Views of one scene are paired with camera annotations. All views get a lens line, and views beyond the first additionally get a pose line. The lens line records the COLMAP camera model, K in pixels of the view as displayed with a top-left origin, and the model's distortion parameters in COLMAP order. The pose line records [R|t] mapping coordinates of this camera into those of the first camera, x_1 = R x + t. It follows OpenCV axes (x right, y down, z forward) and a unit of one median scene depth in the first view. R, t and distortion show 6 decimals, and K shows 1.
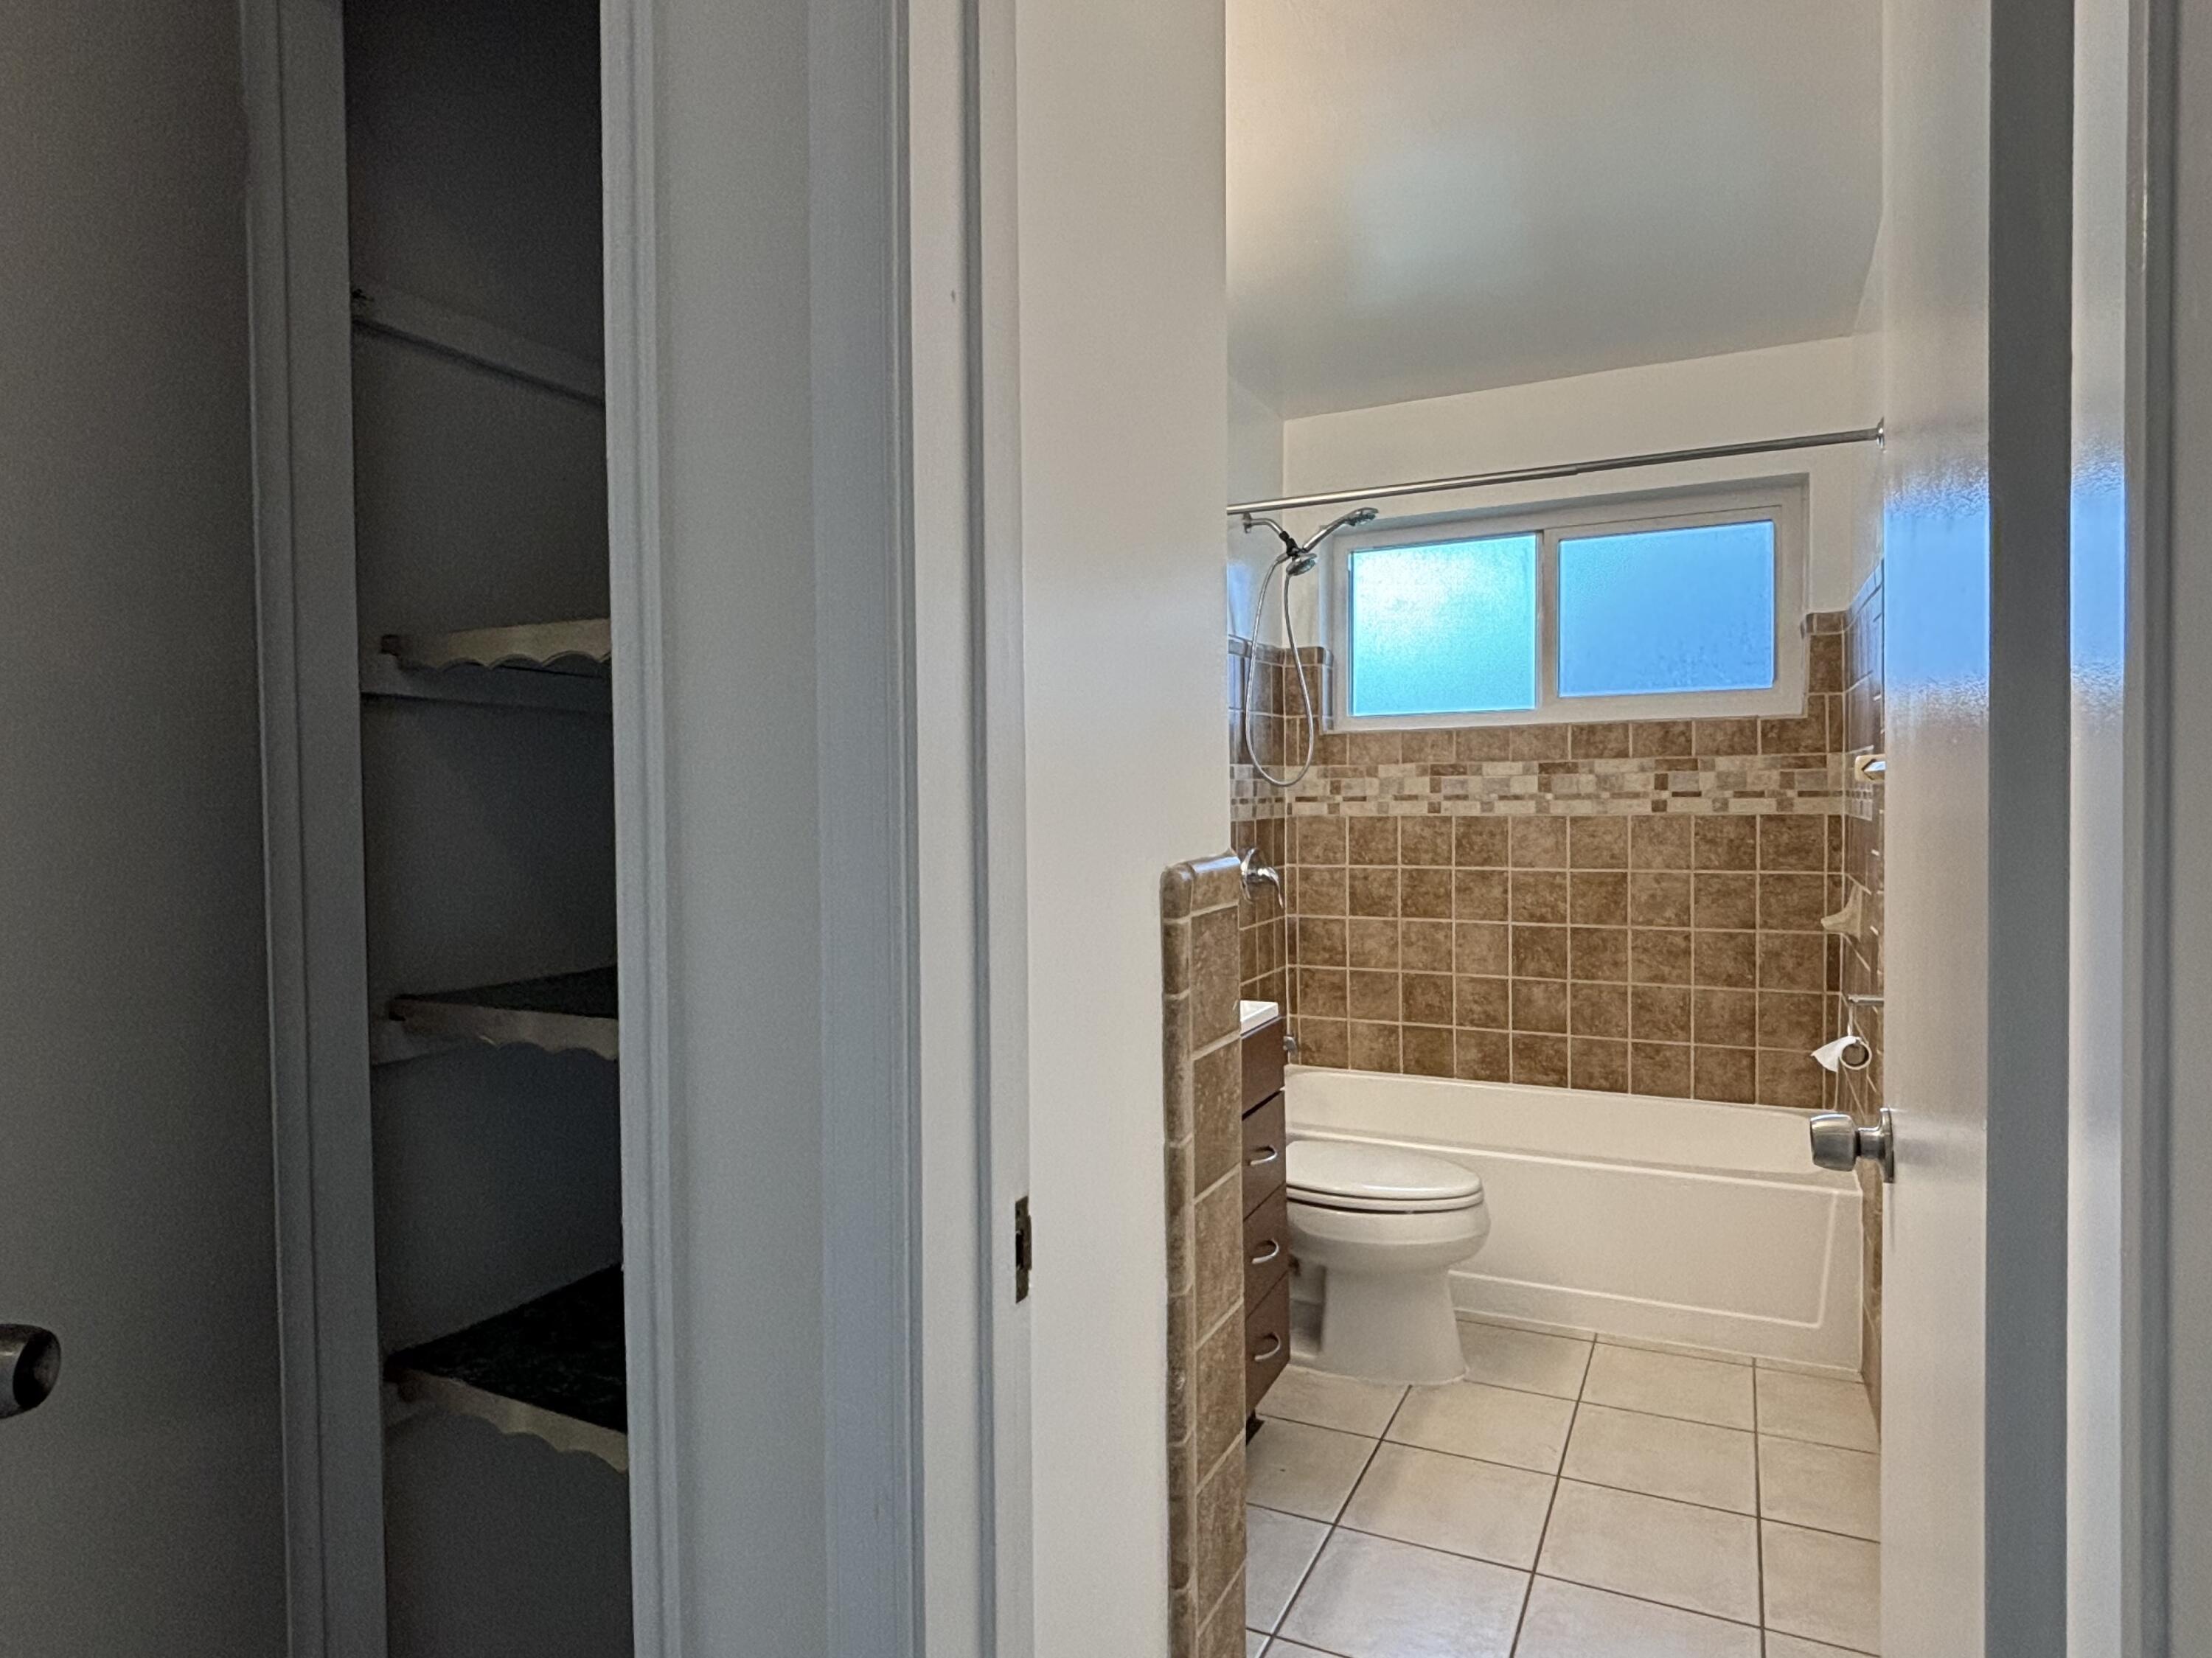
lens RADIAL K [[1289.0, 0, 1102.6], [0, 1289.0, 835.5], [0, 0, 1]] dist [-0.001194, -0.001097]
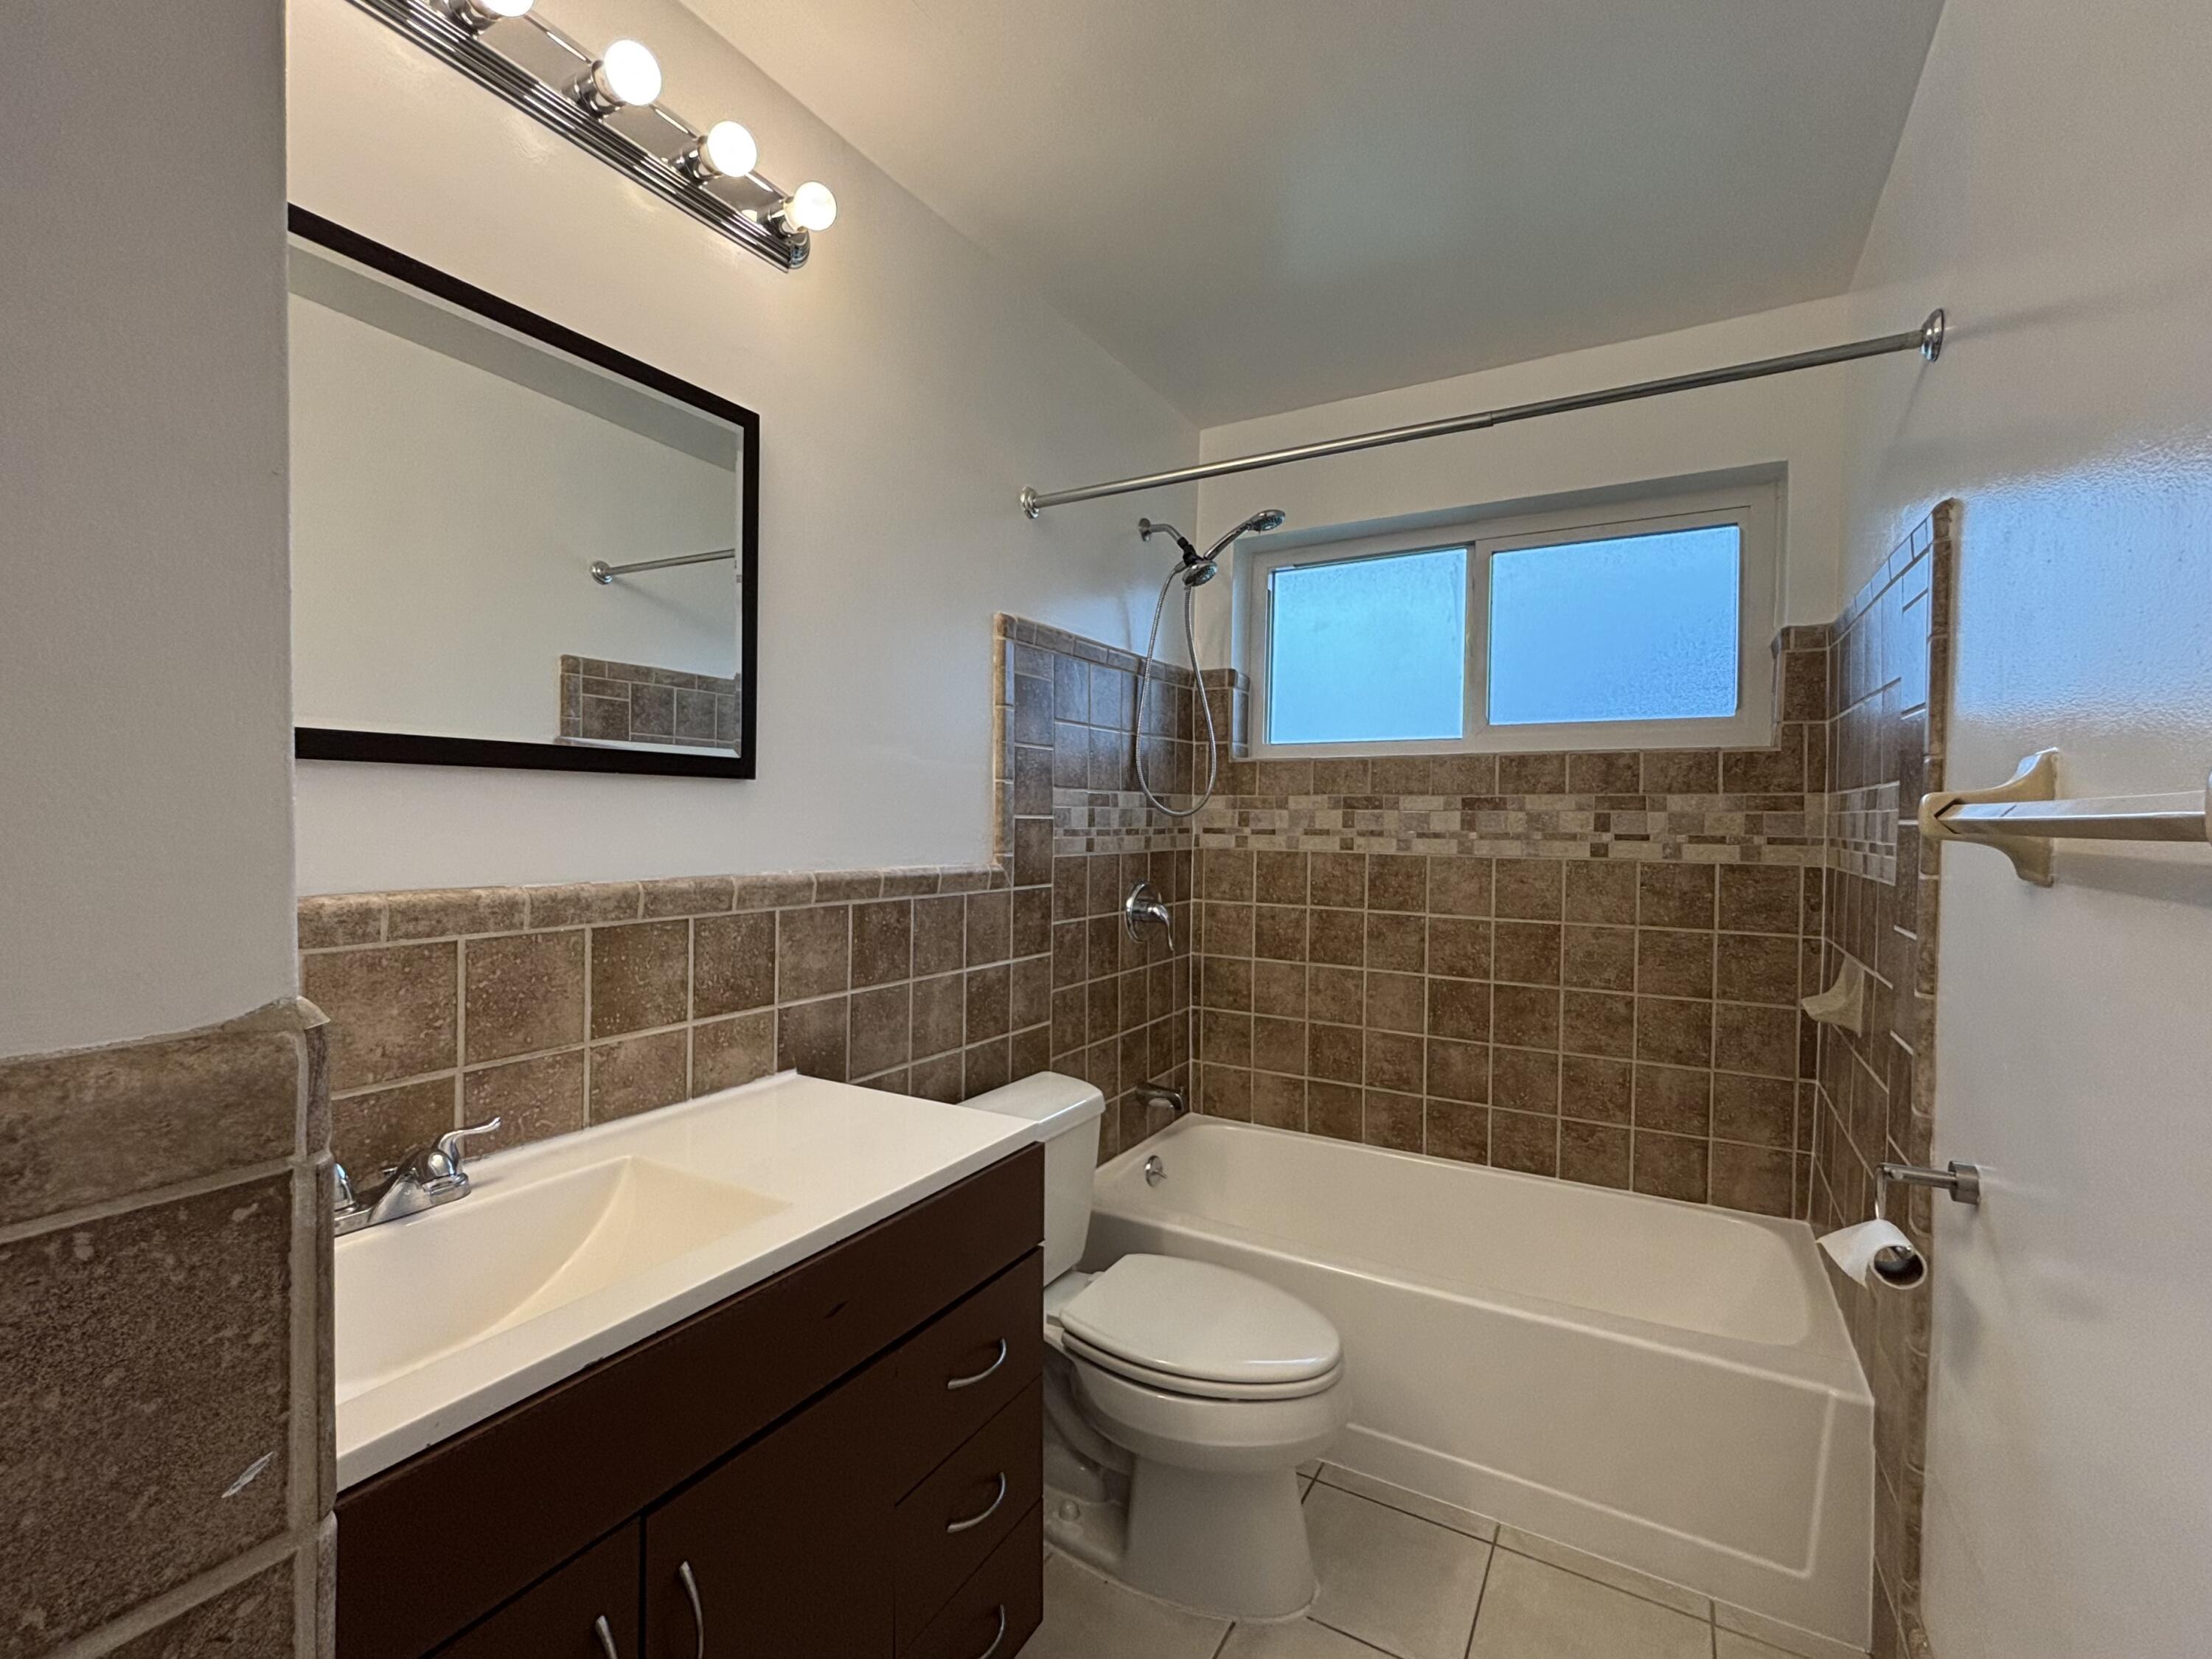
lens RADIAL K [[974.2, 0, 1106.0], [0, 974.2, 829.5], [0, 0, 1]] dist [-0.014867, -0.000036]
pose [[0.997418, 0.025514, -0.067133, 0.138588], [-0.026739, 0.999491, -0.017408, -0.015903], [0.066654, 0.019158, 0.997592, 0.313162]]
